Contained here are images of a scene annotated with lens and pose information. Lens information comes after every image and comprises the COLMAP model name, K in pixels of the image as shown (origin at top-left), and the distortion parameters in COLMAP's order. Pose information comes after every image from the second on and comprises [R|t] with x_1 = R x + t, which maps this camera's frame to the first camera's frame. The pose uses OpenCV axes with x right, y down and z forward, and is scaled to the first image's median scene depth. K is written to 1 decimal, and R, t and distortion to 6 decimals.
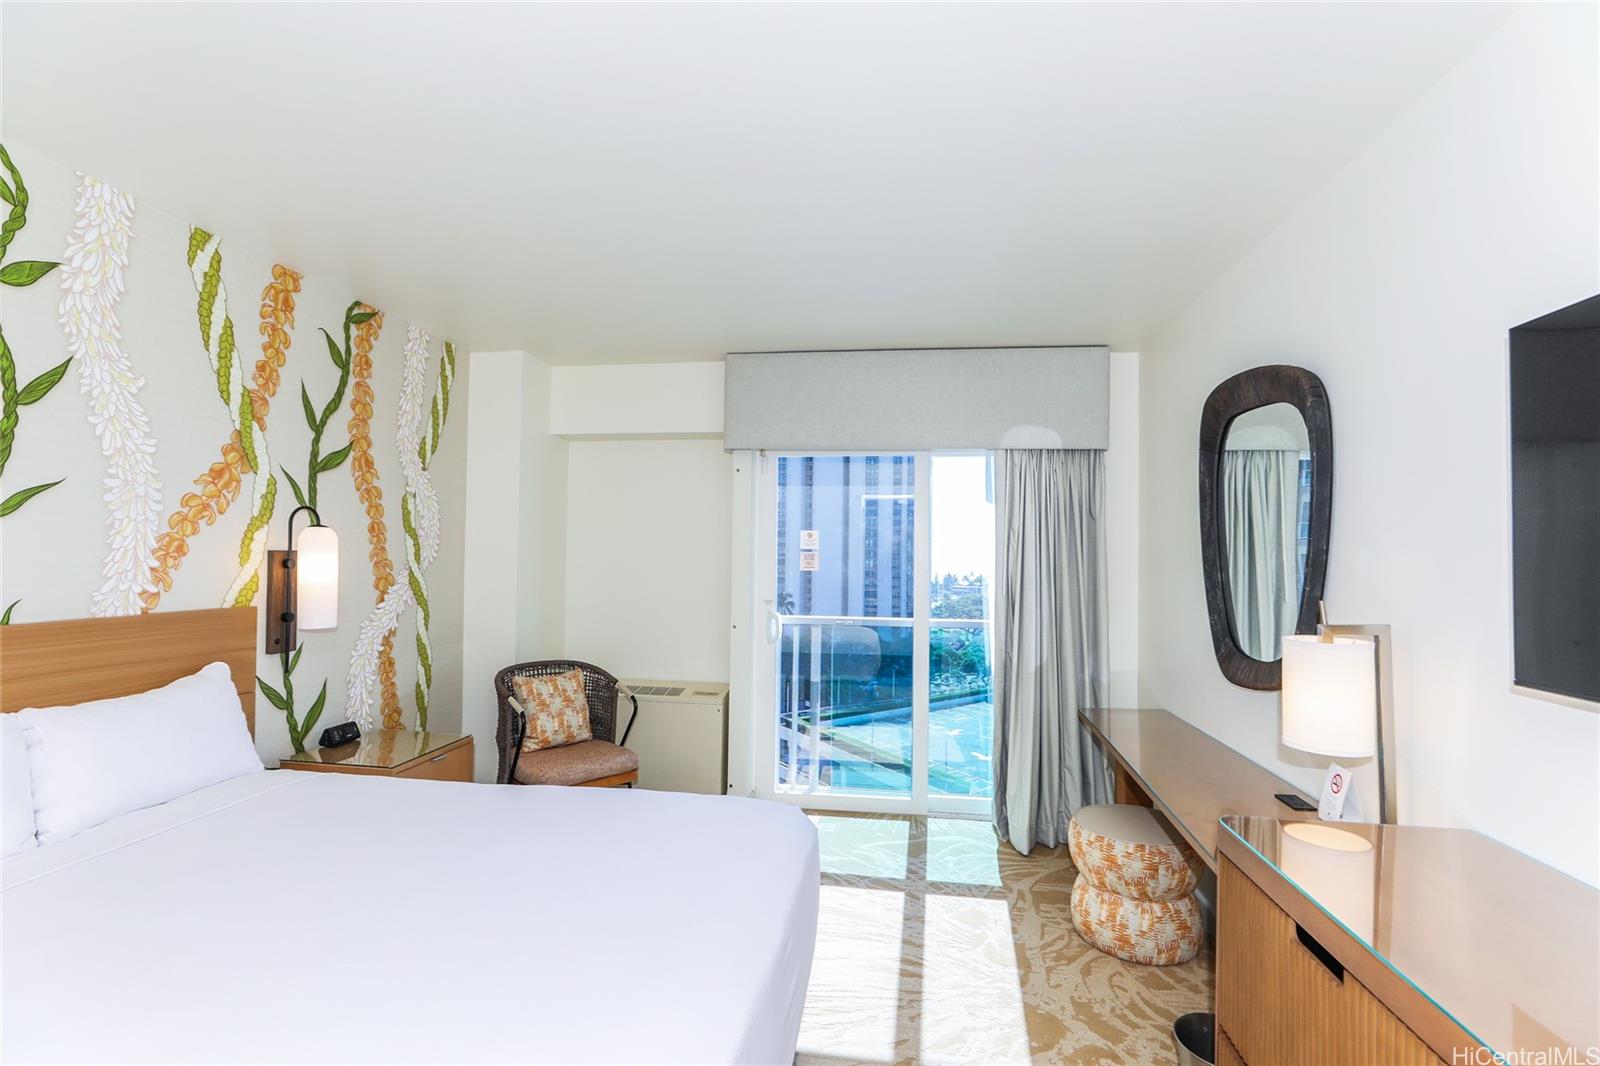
lens RADIAL K [[736.4, 0, 803.6], [0, 736.4, 538.1], [0, 0, 1]] dist [-0.016392, 0.006719]
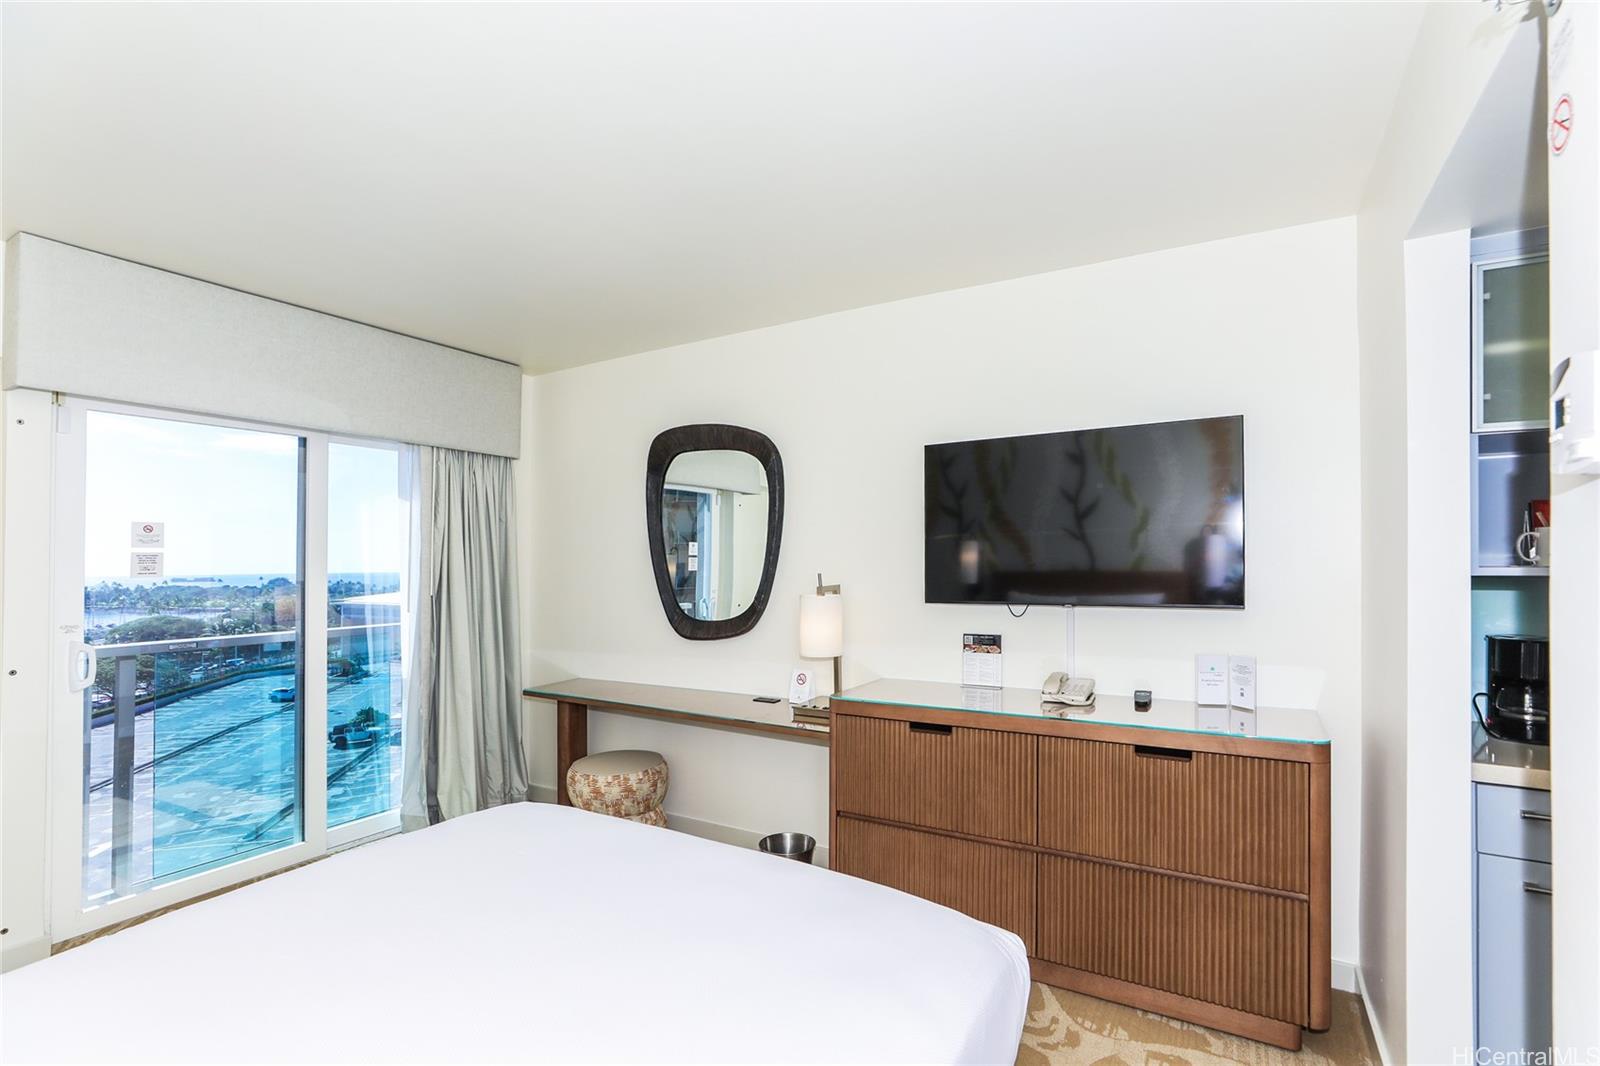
lens RADIAL K [[753.5, 0, 792.7], [0, 753.5, 559.5], [0, 0, 1]] dist [-0.011215, 0.000238]
pose [[0.393676, -0.012875, 0.919159, -0.662960], [-0.006729, 0.999835, 0.016887, 0.014696], [-0.919225, -0.012833, 0.393524, 0.226489]]
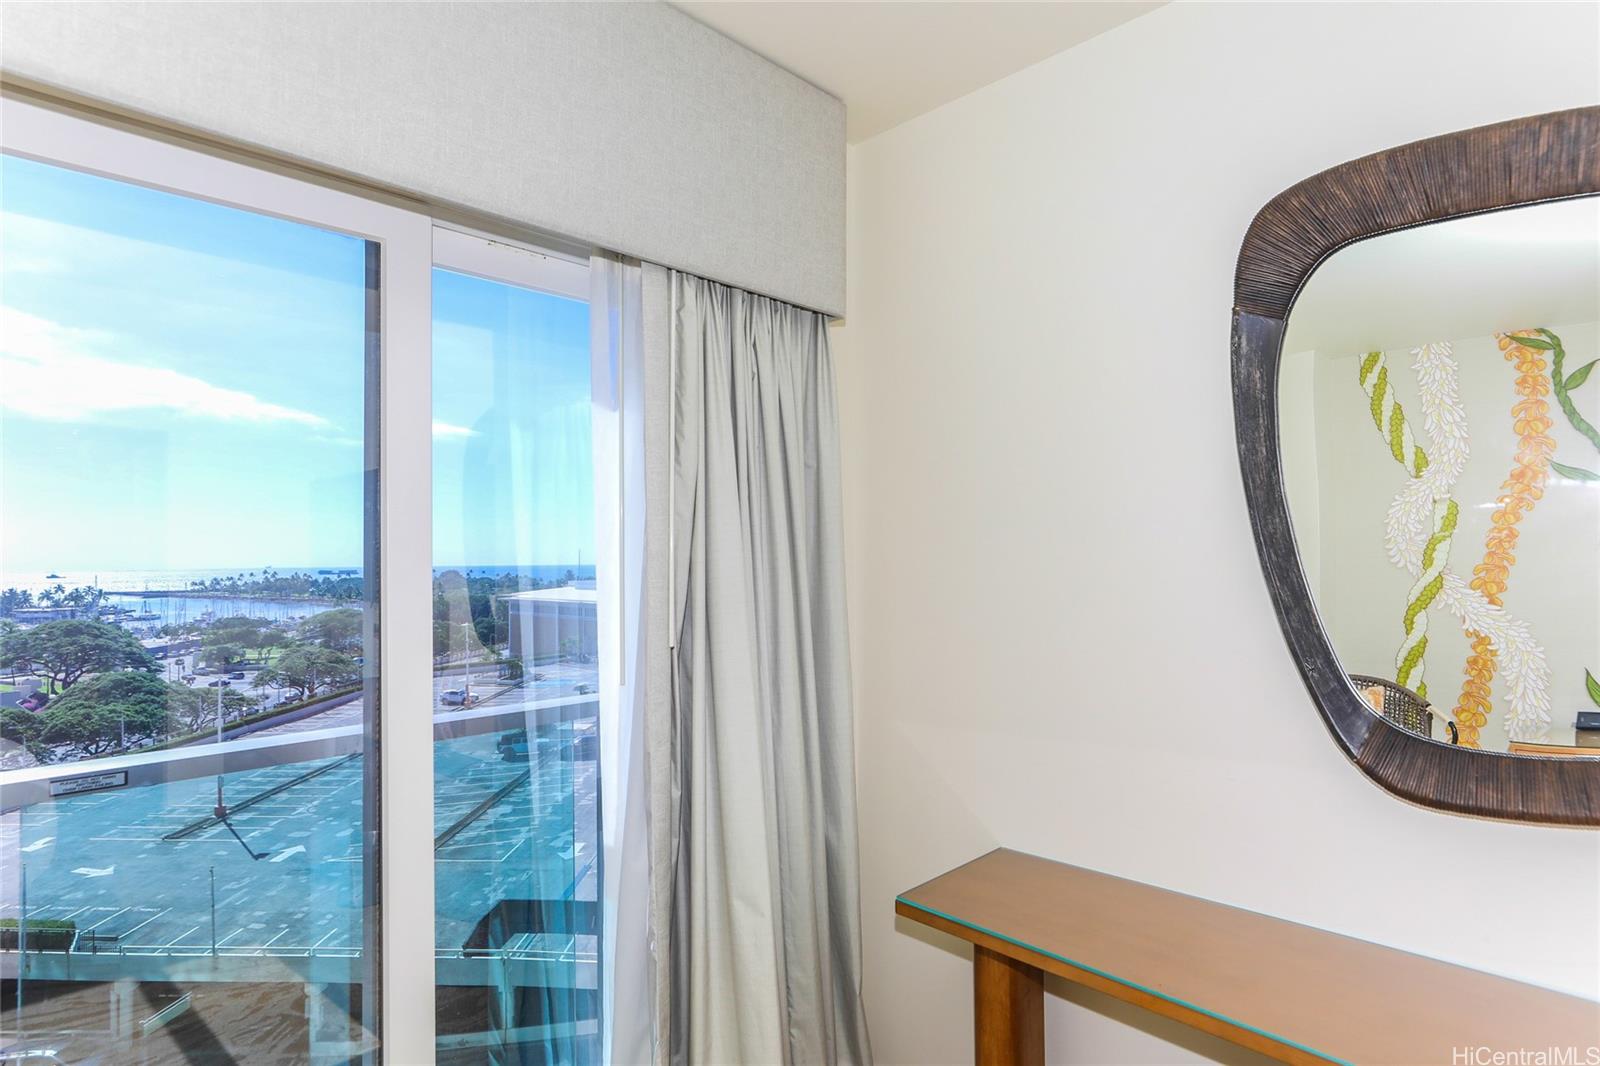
lens RADIAL K [[879.6, 0, 777.9], [0, 879.6, 535.8], [0, 0, 1]] dist [-0.000011, 0.000426]
pose [[0.607649, -0.003067, 0.794200, -0.083234], [0.001438, 0.999995, 0.002762, 0.028272], [-0.794205, -0.000536, 0.607650, 0.973120]]
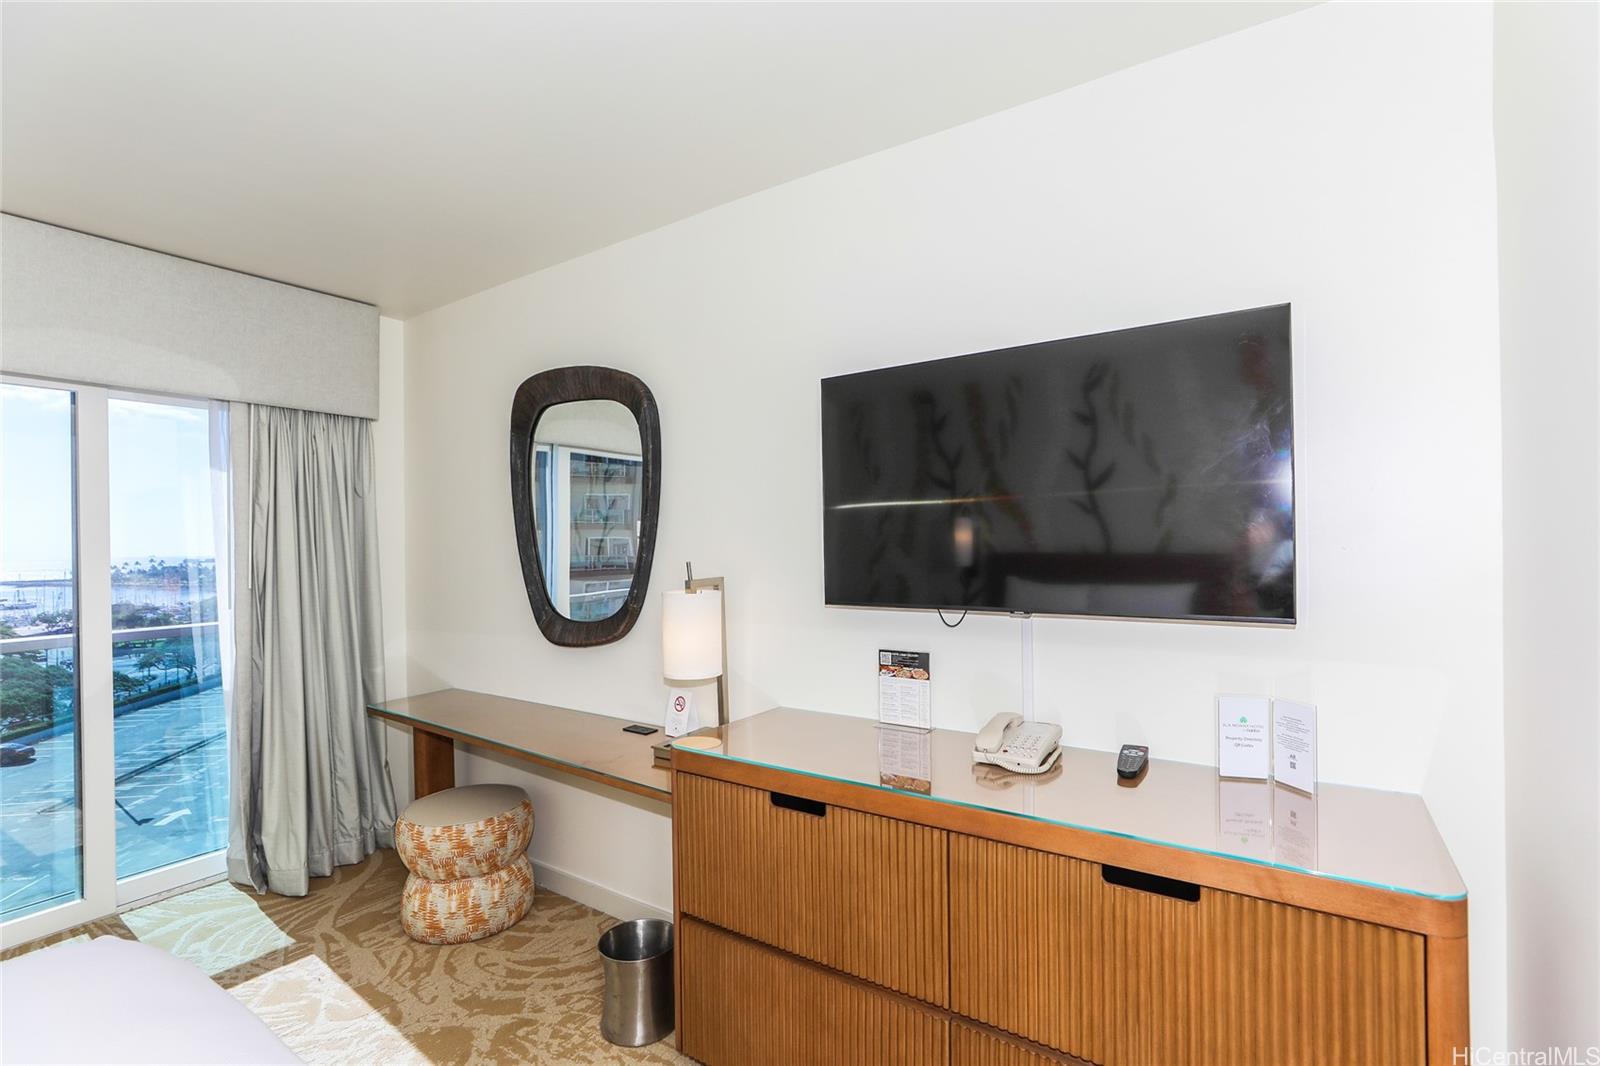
lens RADIAL K [[736.4, 0, 803.6], [0, 736.4, 538.1], [0, 0, 1]] dist [-0.016392, 0.006719]
pose [[0.439270, -0.017077, 0.898193, -0.246173], [0.000361, 0.999823, 0.018833, 0.013240], [-0.898355, -0.007948, 0.439198, 0.168807]]
